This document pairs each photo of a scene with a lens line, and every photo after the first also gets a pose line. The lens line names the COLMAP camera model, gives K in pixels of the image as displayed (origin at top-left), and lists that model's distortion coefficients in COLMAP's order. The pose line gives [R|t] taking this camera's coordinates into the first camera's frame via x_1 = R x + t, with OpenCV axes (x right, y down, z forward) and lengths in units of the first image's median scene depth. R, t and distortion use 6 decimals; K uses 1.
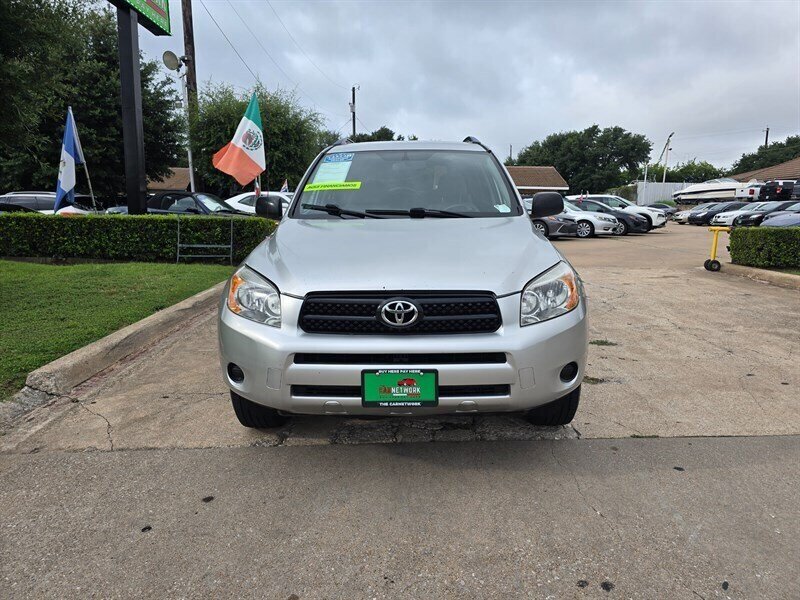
lens RADIAL K [[536.4, 0, 406.4], [0, 536.4, 296.5], [0, 0, 1]] dist [0.055429, -0.050212]
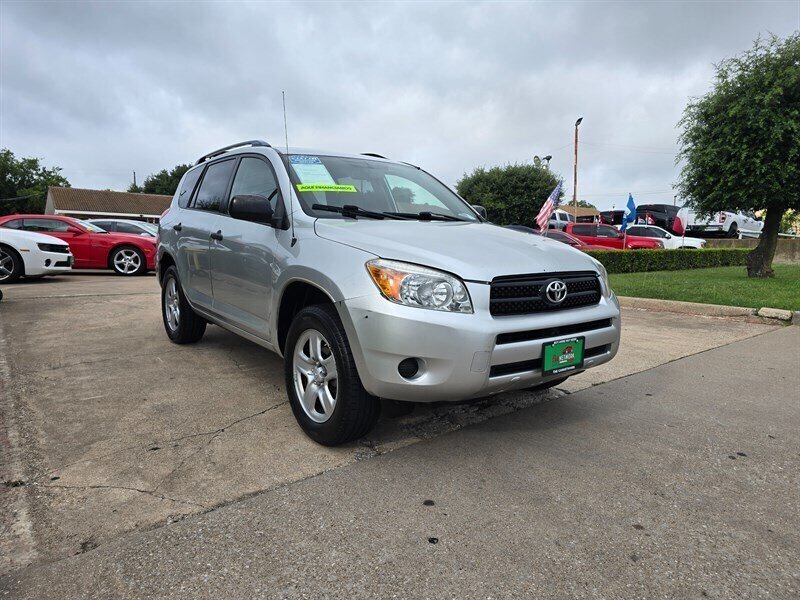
lens RADIAL K [[536.4, 0, 401.0], [0, 536.4, 301.6], [0, 0, 1]] dist [0.055429, -0.050212]
pose [[0.788341, -0.061369, 0.612170, -0.953845], [0.093097, 0.995454, -0.020096, 0.042834], [-0.608154, 0.072834, 0.790471, 0.269122]]
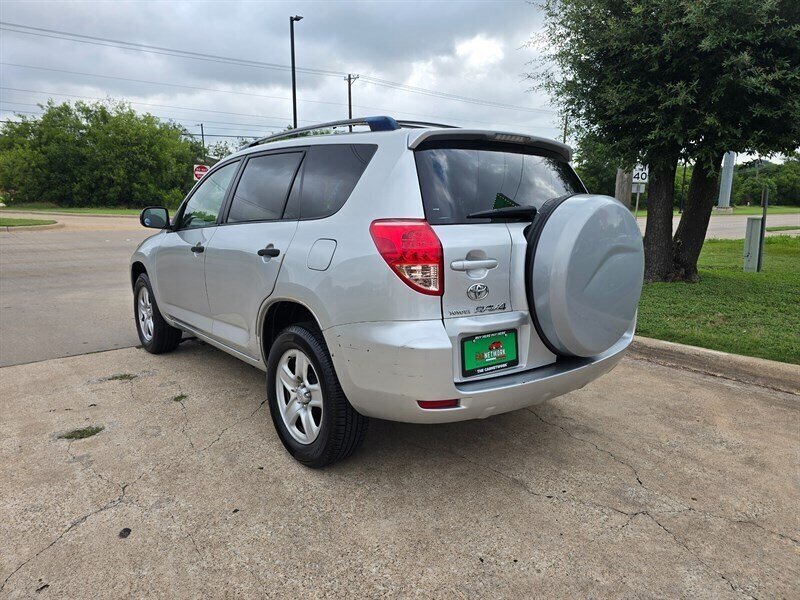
lens RADIAL K [[536.4, 0, 400.2], [0, 536.4, 286.6], [0, 0, 1]] dist [0.055429, -0.050212]
pose [[-0.759855, 0.108687, -0.640942, 0.959043], [-0.116390, 0.947251, 0.298613, -0.673150], [0.639589, 0.301502, -0.707123, 3.377622]]
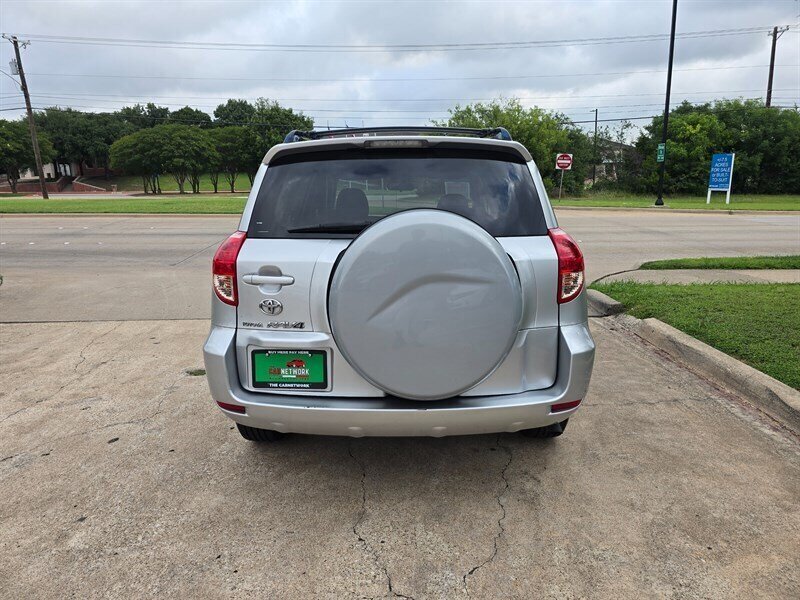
lens RADIAL K [[536.4, 0, 400.8], [0, 536.4, 295.1], [0, 0, 1]] dist [0.055429, -0.050212]
pose [[-0.999771, 0.021279, 0.002070, 0.014881], [0.020526, 0.928243, 0.371407, -0.767222], [0.005982, 0.371364, -0.928468, 3.678817]]
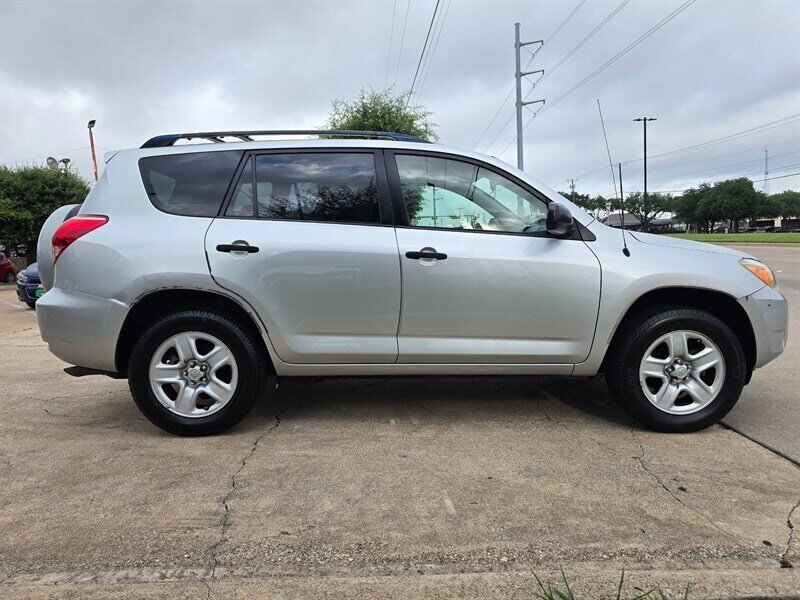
lens RADIAL K [[536.4, 0, 406.5], [0, 536.4, 296.5], [0, 0, 1]] dist [0.055429, -0.050212]
pose [[-0.038852, -0.092071, 0.994994, -1.644745], [0.202012, 0.974462, 0.098059, -0.275936], [-0.978612, 0.204811, -0.019261, 1.980128]]
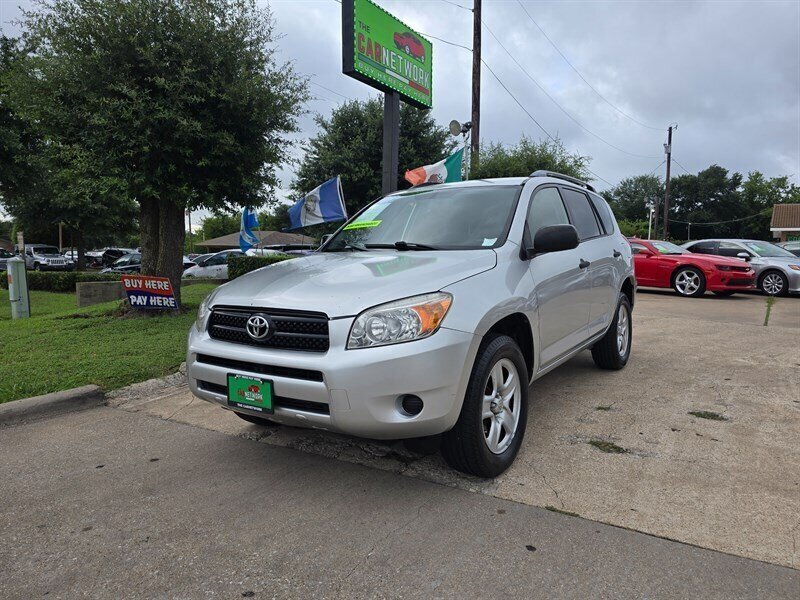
lens RADIAL K [[536.4, 0, 405.4], [0, 536.4, 294.7], [0, 0, 1]] dist [0.055429, -0.050212]
pose [[0.839357, 0.041335, -0.542006, 0.836125], [-0.091146, 0.993690, -0.065368, 0.008717], [0.535884, 0.104269, 0.837828, 0.188104]]
